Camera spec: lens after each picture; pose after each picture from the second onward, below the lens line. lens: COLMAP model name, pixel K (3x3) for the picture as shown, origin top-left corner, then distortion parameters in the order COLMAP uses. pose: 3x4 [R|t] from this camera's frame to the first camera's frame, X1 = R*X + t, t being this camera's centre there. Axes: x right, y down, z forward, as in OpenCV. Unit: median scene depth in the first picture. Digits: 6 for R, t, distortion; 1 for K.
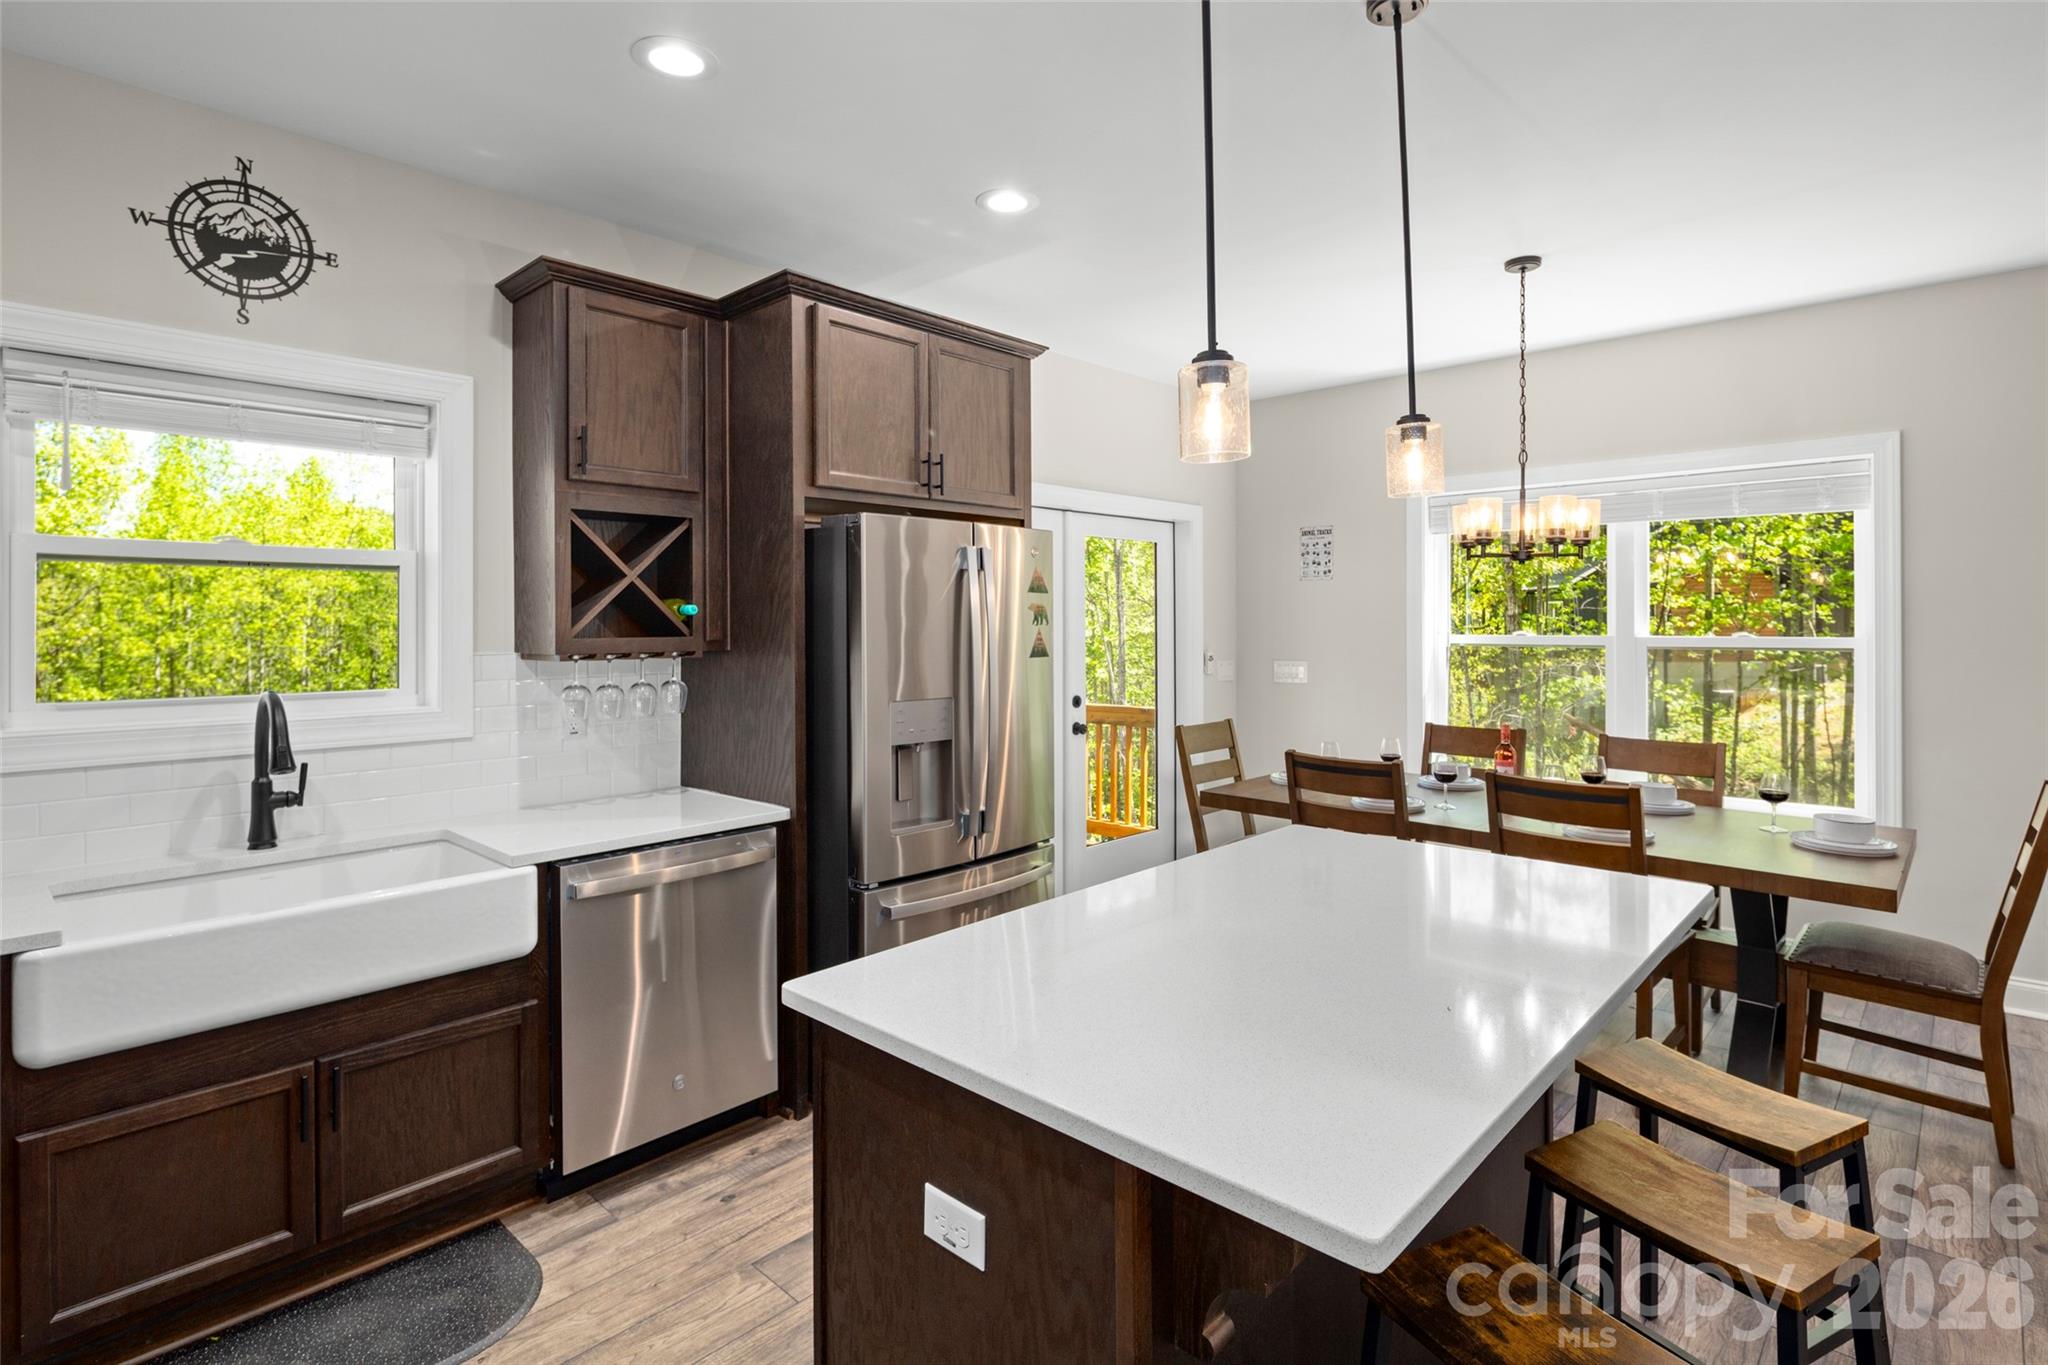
lens RADIAL K [[997.2, 0, 1005.1], [0, 997.2, 619.6], [0, 0, 1]] dist [0.000006, -0.005051]
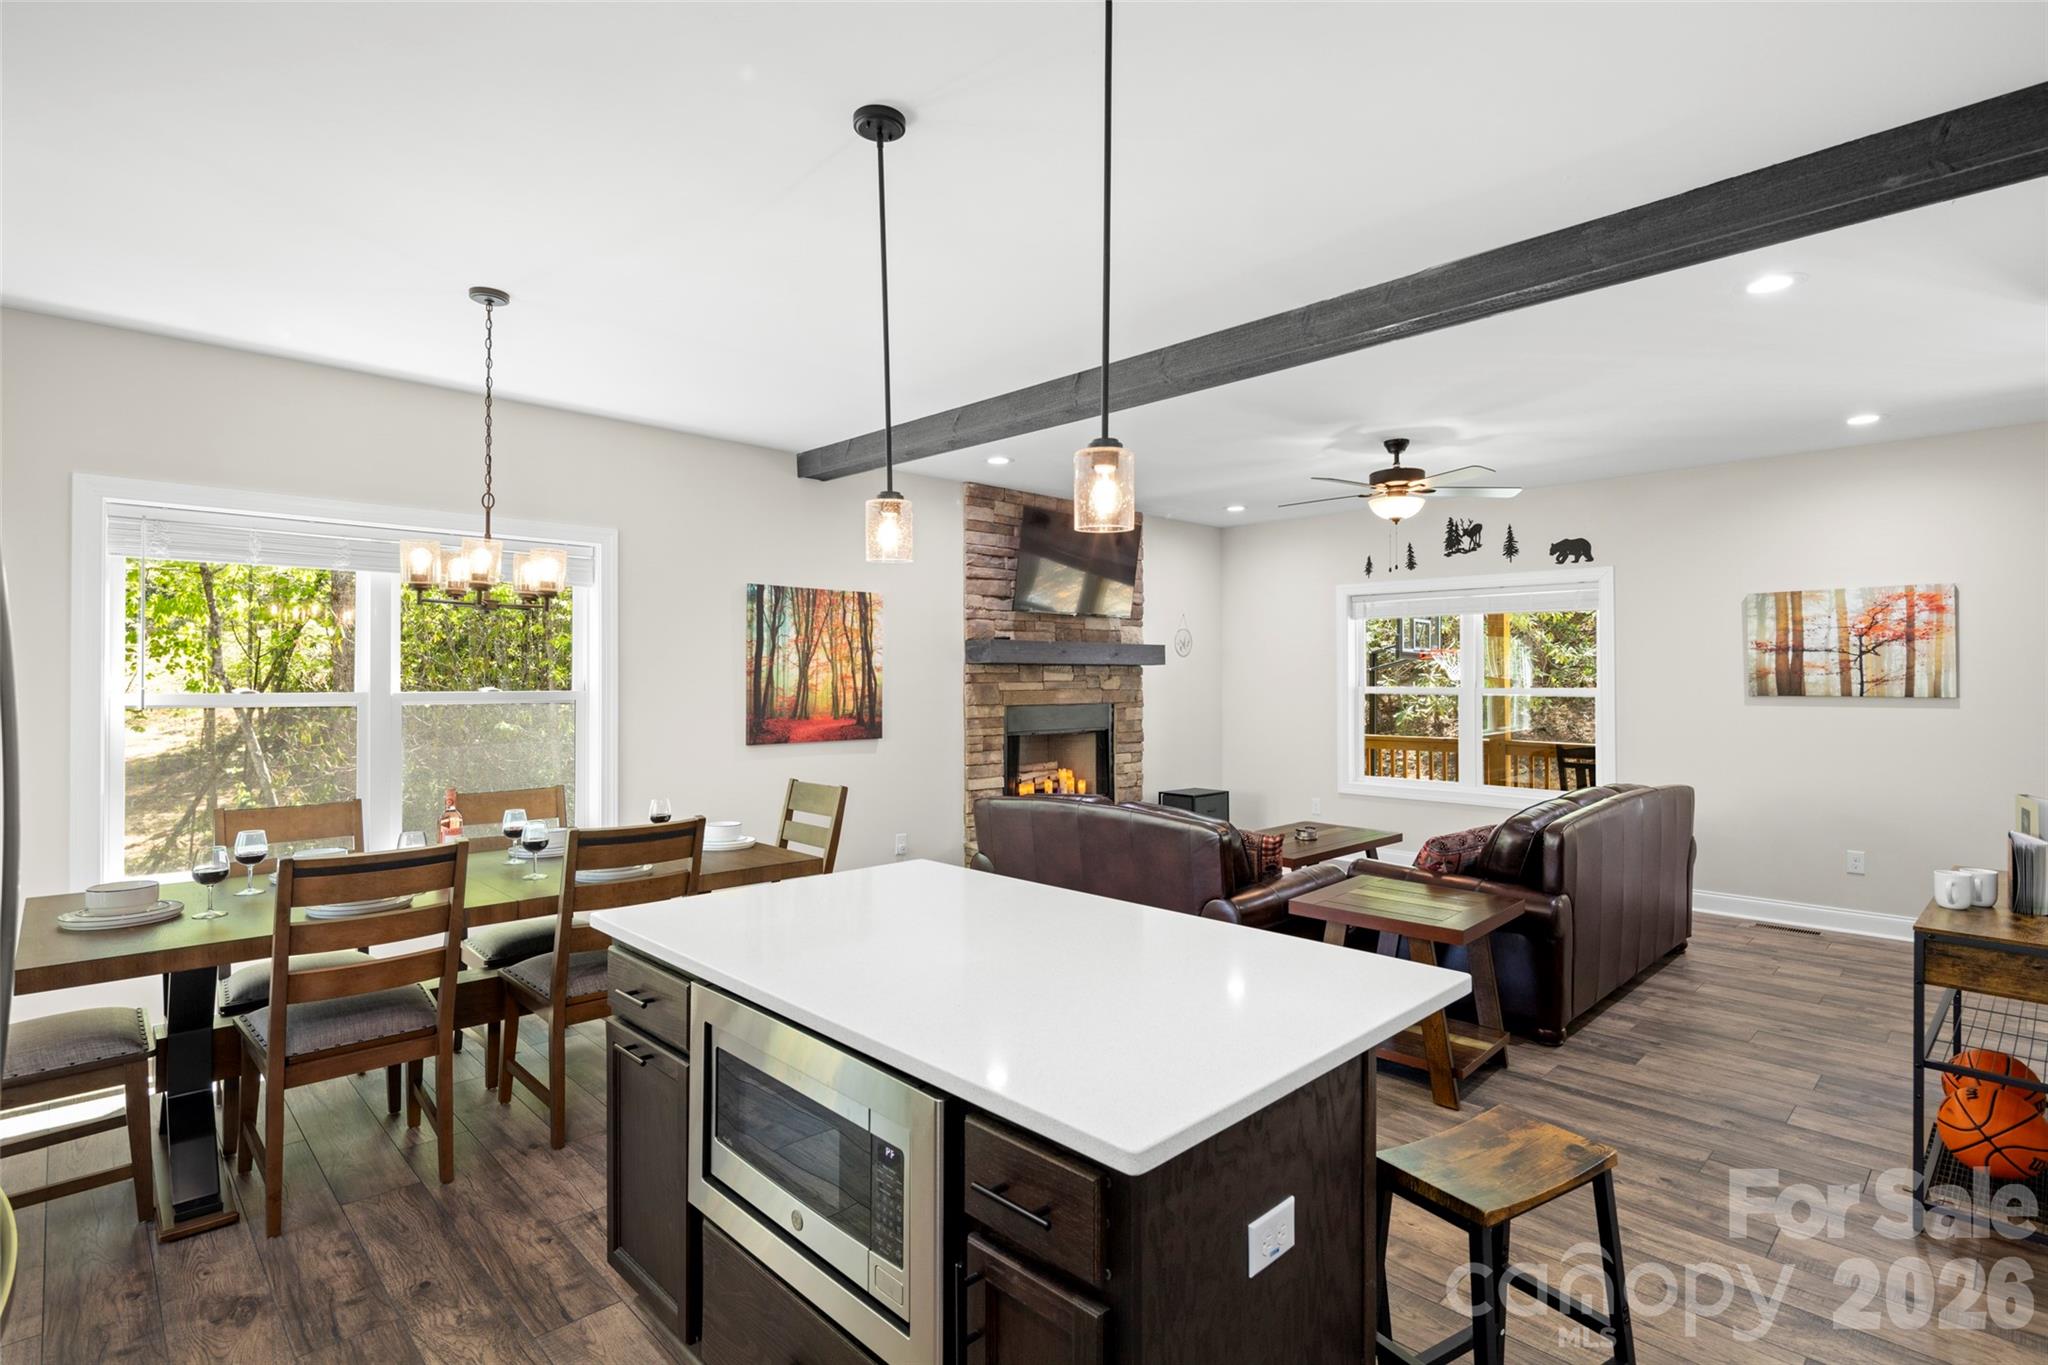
lens RADIAL K [[997.2, 0, 1058.1], [0, 997.2, 667.2], [0, 0, 1]] dist [0.000006, -0.005051]
pose [[0.019814, 0.016325, 0.999670, -0.535498], [-0.001930, 0.999865, -0.016290, 0.011272], [-0.999802, -0.001606, 0.019843, 0.576103]]
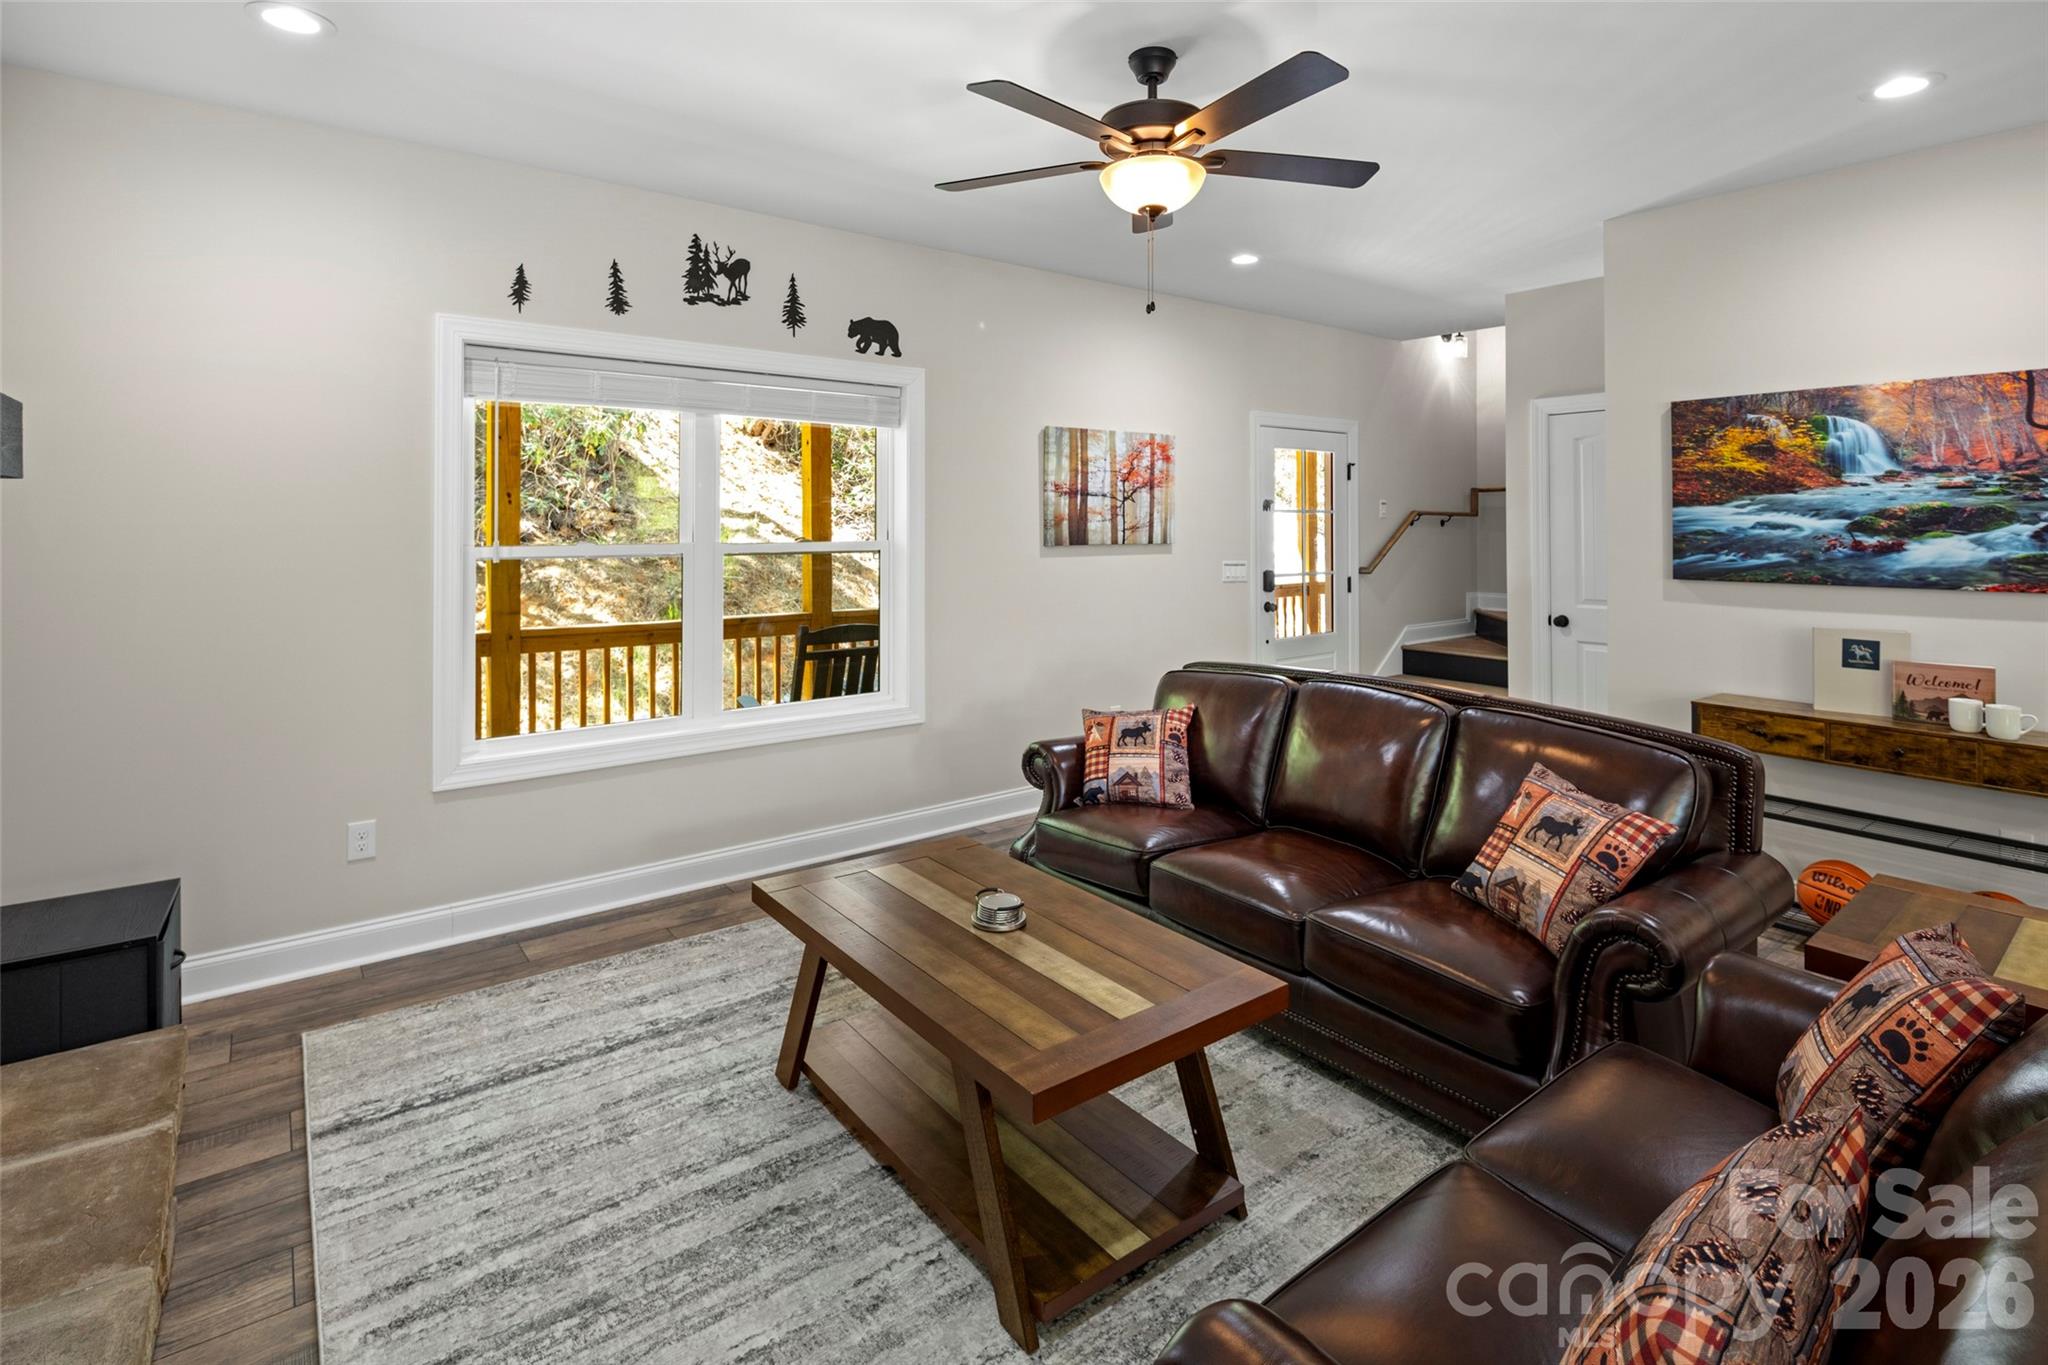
lens RADIAL K [[997.2, 0, 1004.9], [0, 997.2, 511.6], [0, 0, 1]] dist [0.000006, -0.005051]
pose [[-0.986671, 0.007138, 0.162571, 1.452493], [0.004986, 0.999895, -0.013641, -0.004104], [-0.162652, -0.012649, -0.986602, 0.950510]]
